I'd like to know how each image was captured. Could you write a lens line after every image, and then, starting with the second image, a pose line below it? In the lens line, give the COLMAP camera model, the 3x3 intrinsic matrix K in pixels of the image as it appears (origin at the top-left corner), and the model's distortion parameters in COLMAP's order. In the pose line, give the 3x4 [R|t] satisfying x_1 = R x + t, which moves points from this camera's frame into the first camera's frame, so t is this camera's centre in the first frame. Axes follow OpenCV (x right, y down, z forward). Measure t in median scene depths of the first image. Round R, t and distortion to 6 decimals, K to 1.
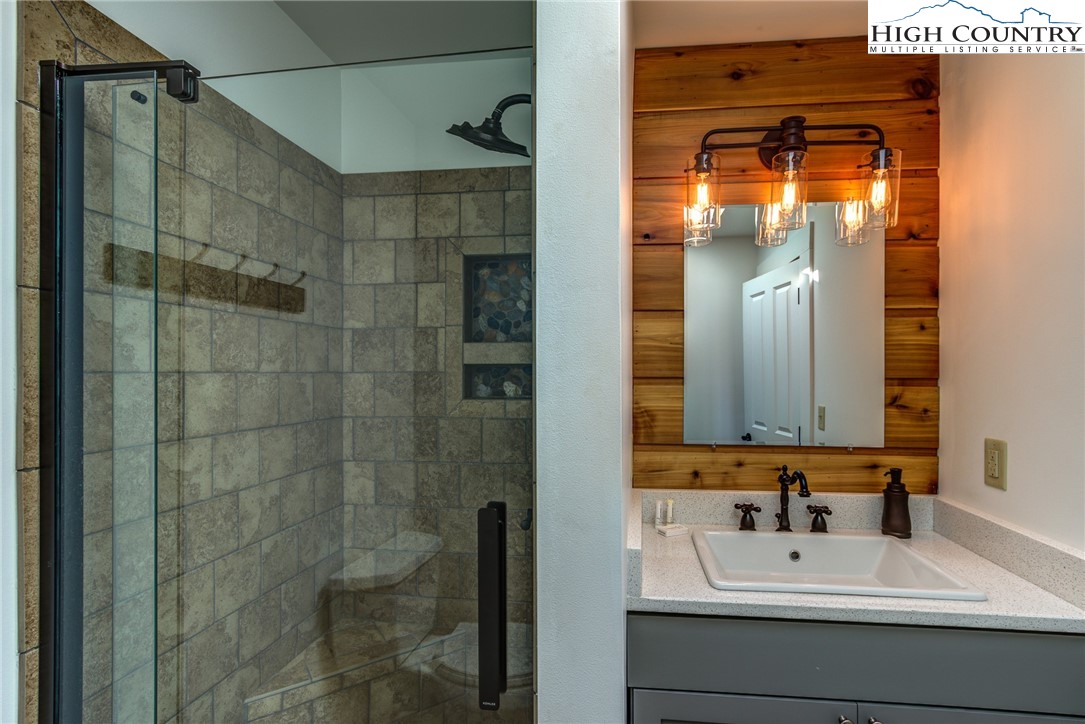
lens RADIAL K [[519.6, 0, 585.7], [0, 519.6, 377.1], [0, 0, 1]] dist [0.007835, 0.001905]
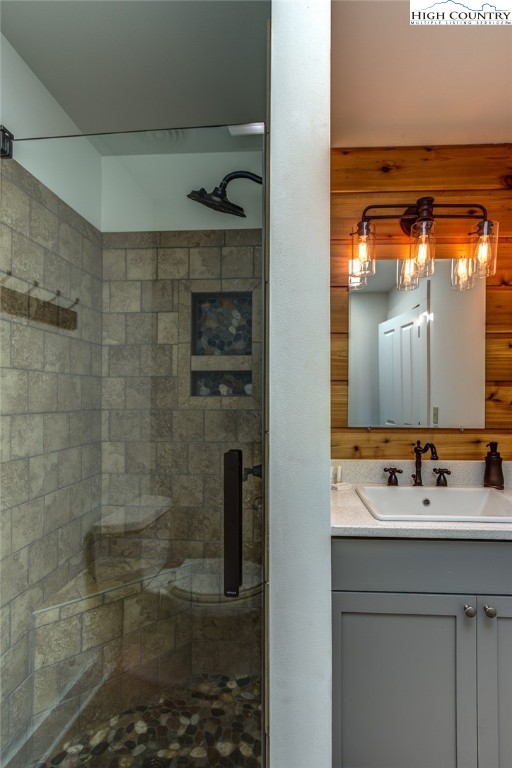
lens RADIAL K [[367.8, 0, 273.6], [0, 367.8, 403.1], [0, 0, 1]] dist [0.007835, 0.001905]
pose [[0.998485, 0.001711, 0.054999, -0.073639], [-0.001540, 0.999994, -0.003154, 0.069304], [-0.055004, 0.003064, 0.998481, 0.004145]]
